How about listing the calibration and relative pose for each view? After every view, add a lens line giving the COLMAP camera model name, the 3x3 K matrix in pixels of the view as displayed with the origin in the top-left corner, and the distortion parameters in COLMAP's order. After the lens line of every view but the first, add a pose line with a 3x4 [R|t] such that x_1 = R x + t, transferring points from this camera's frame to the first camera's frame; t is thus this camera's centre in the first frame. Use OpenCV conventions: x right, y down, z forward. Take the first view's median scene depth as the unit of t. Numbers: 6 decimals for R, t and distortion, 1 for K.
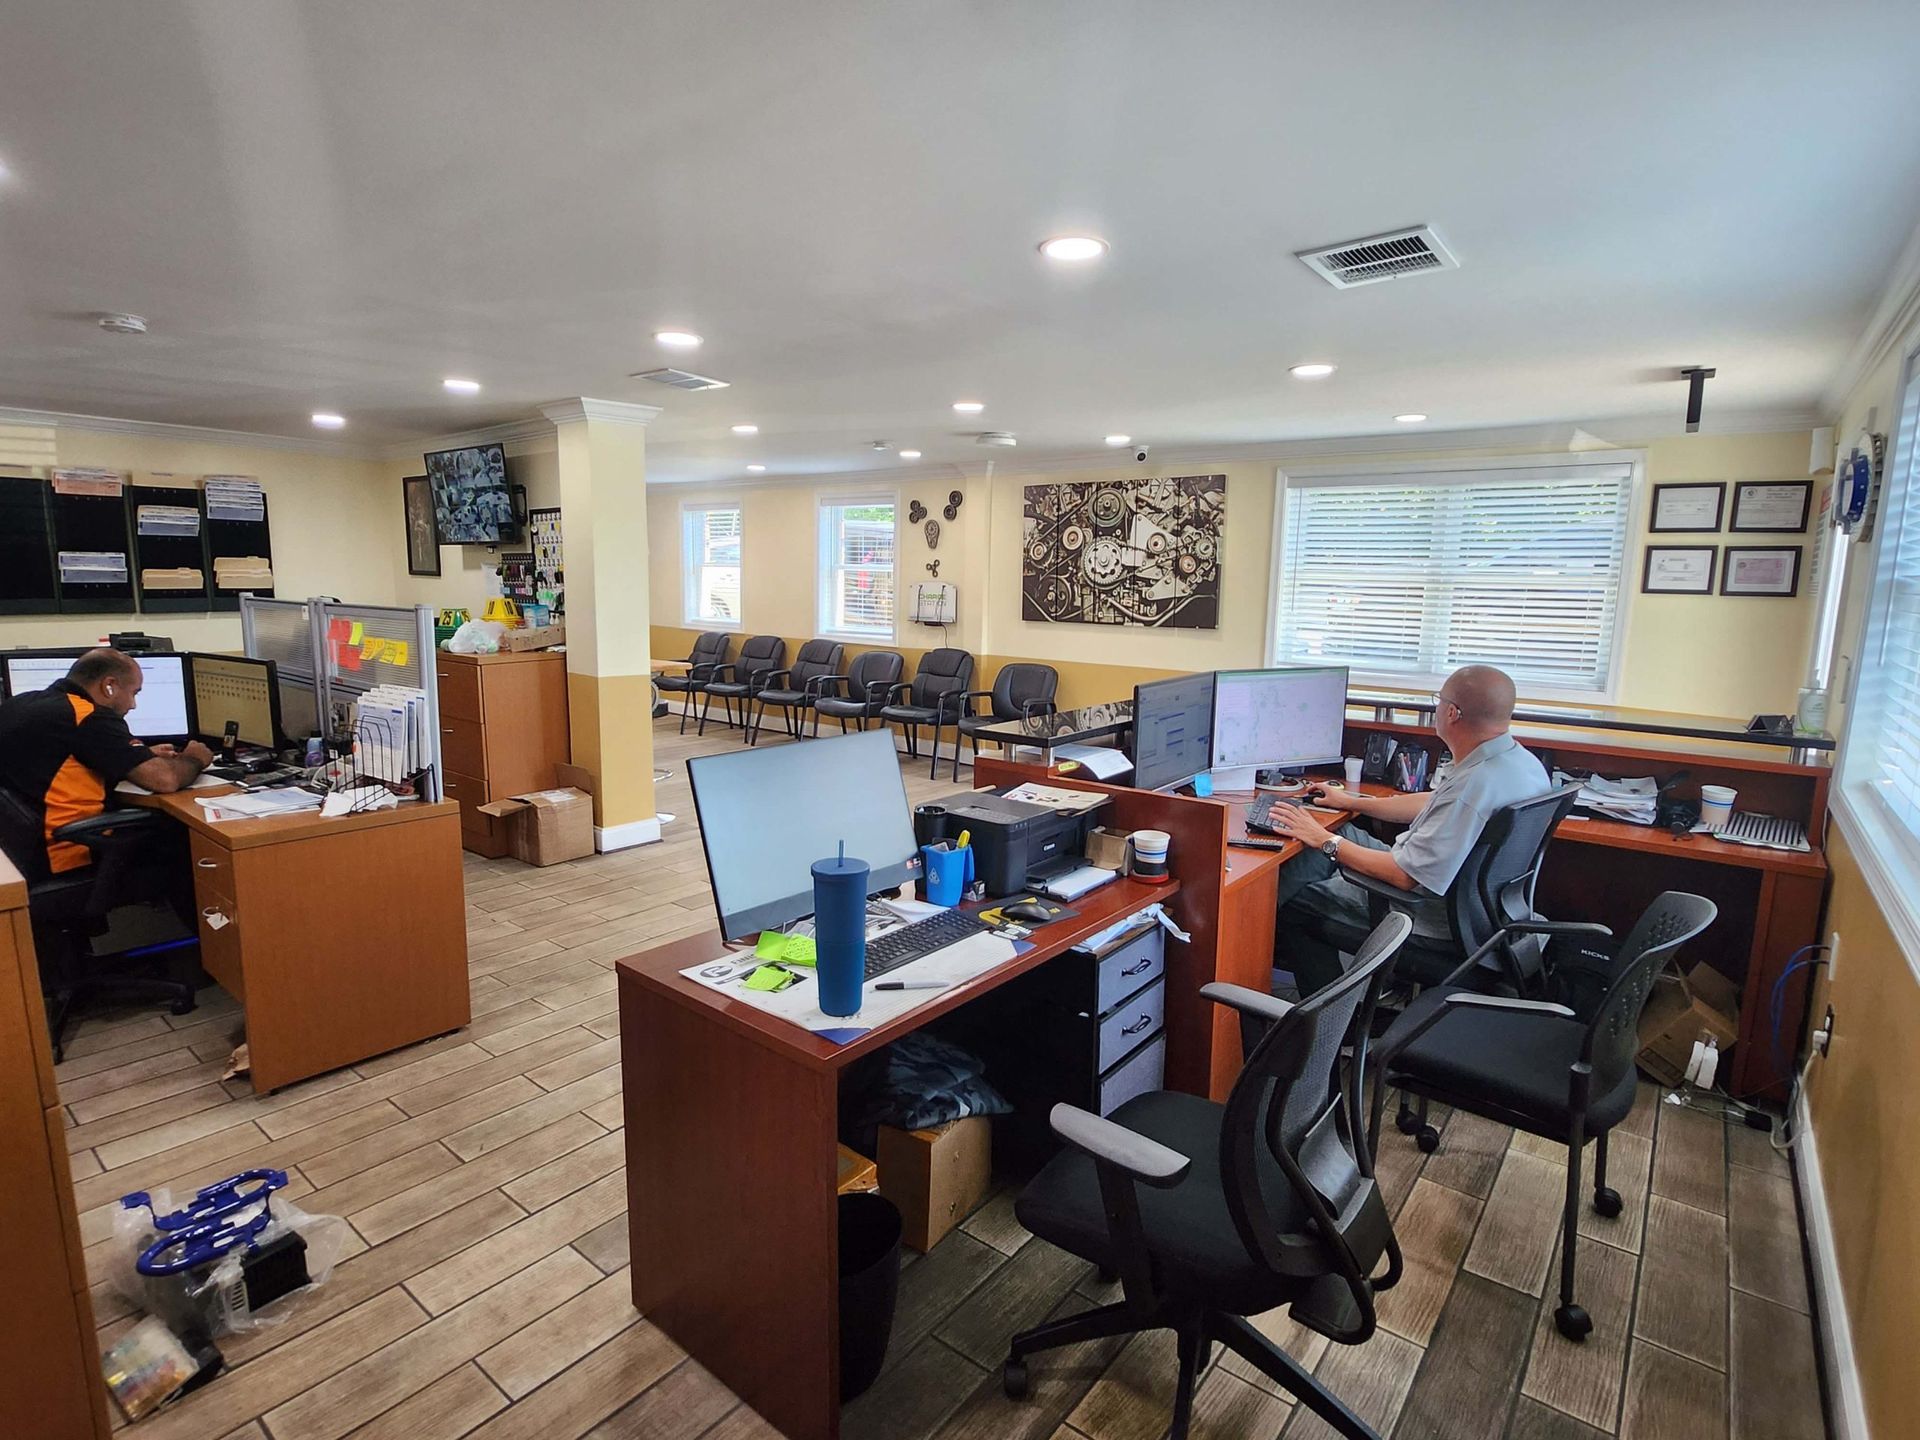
lens RADIAL K [[959.7, 0, 960.0], [0, 959.7, 720.0], [0, 0, 1]] dist [-0.019150, 0.000844]
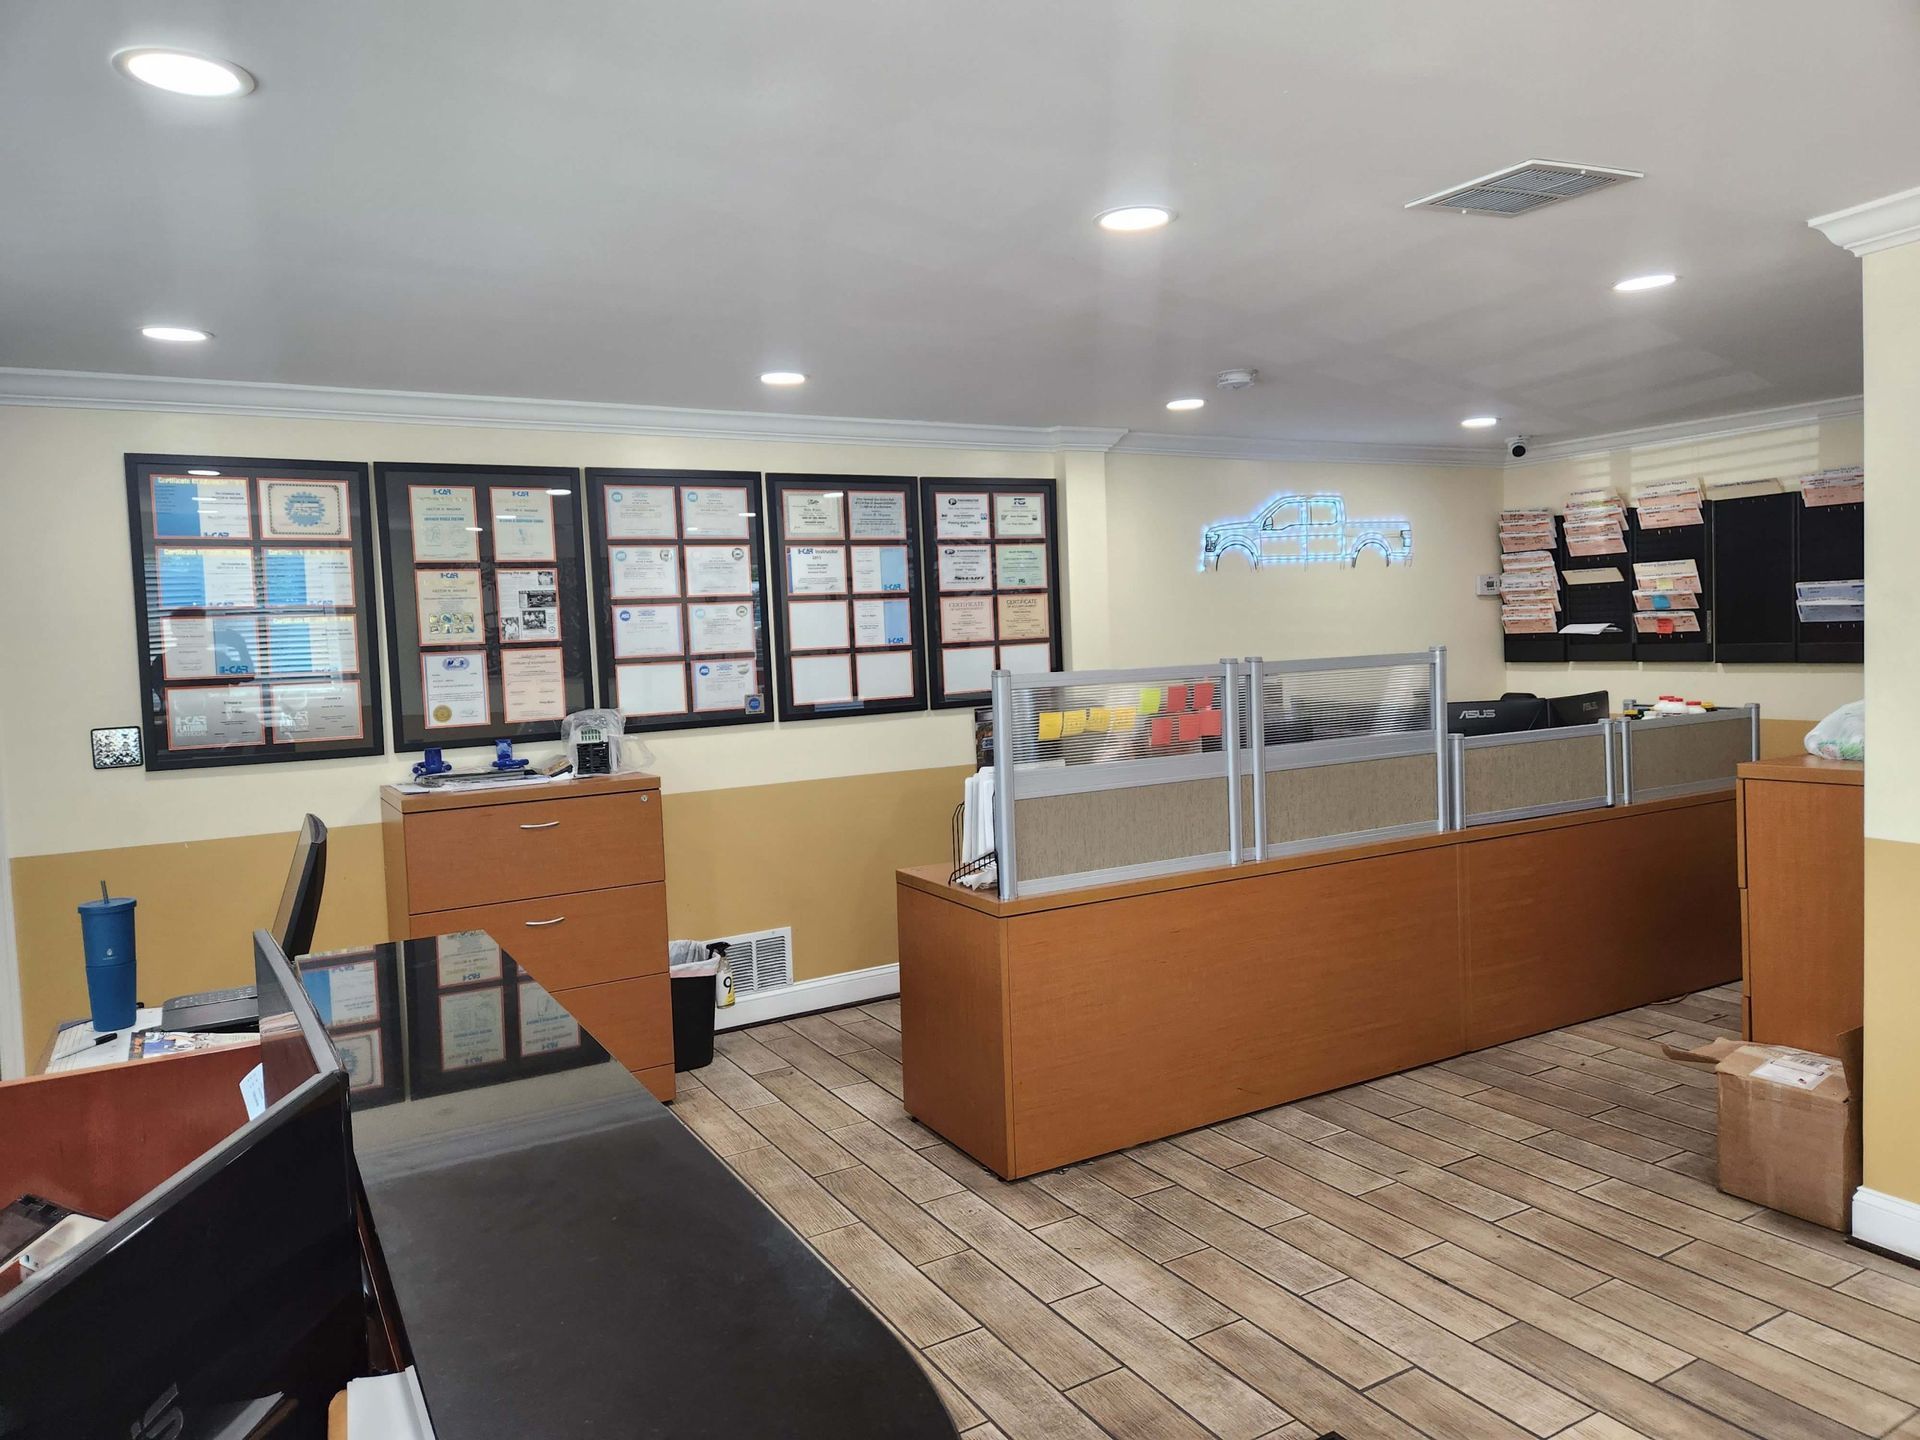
lens RADIAL K [[1272.3, 0, 951.7], [0, 1272.3, 695.2], [0, 0, 1]] dist [0.096352, -0.086155]
pose [[-0.364940, 0.043350, -0.930021, 0.289639], [-0.103998, 0.990766, 0.086990, -0.104891], [0.925204, 0.128467, -0.357062, 0.727104]]
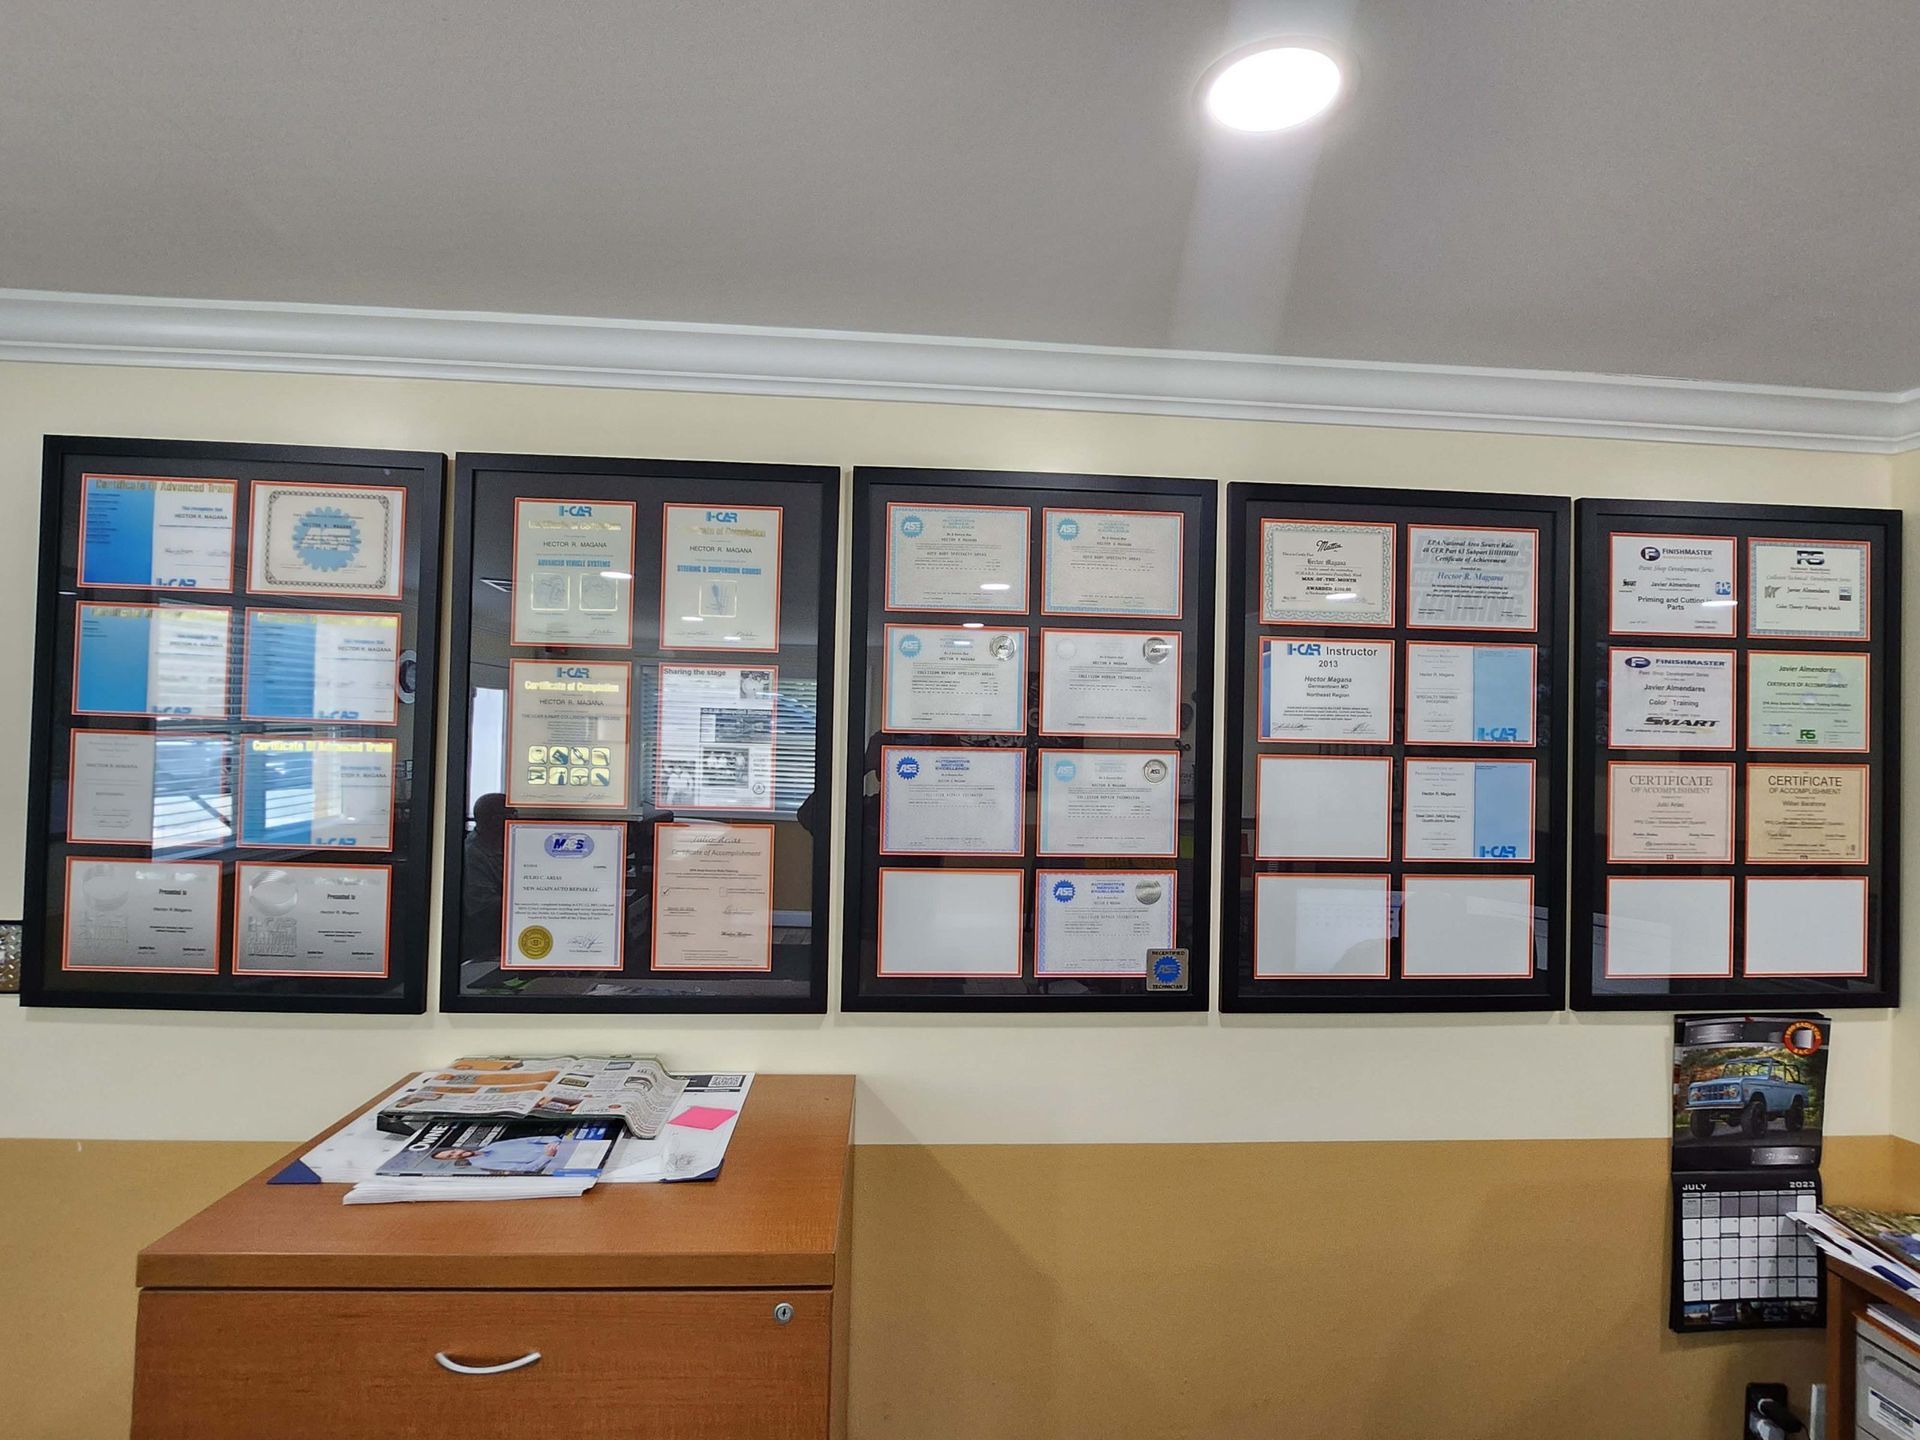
lens RADIAL K [[959.7, 0, 960.0], [0, 959.7, 720.0], [0, 0, 1]] dist [-0.019150, 0.000844]
pose [[-0.729479, -0.049744, -0.682192, -0.208486], [-0.138521, 0.987430, 0.076122, -0.101764], [0.669831, 0.150027, -0.727199, 0.458945]]
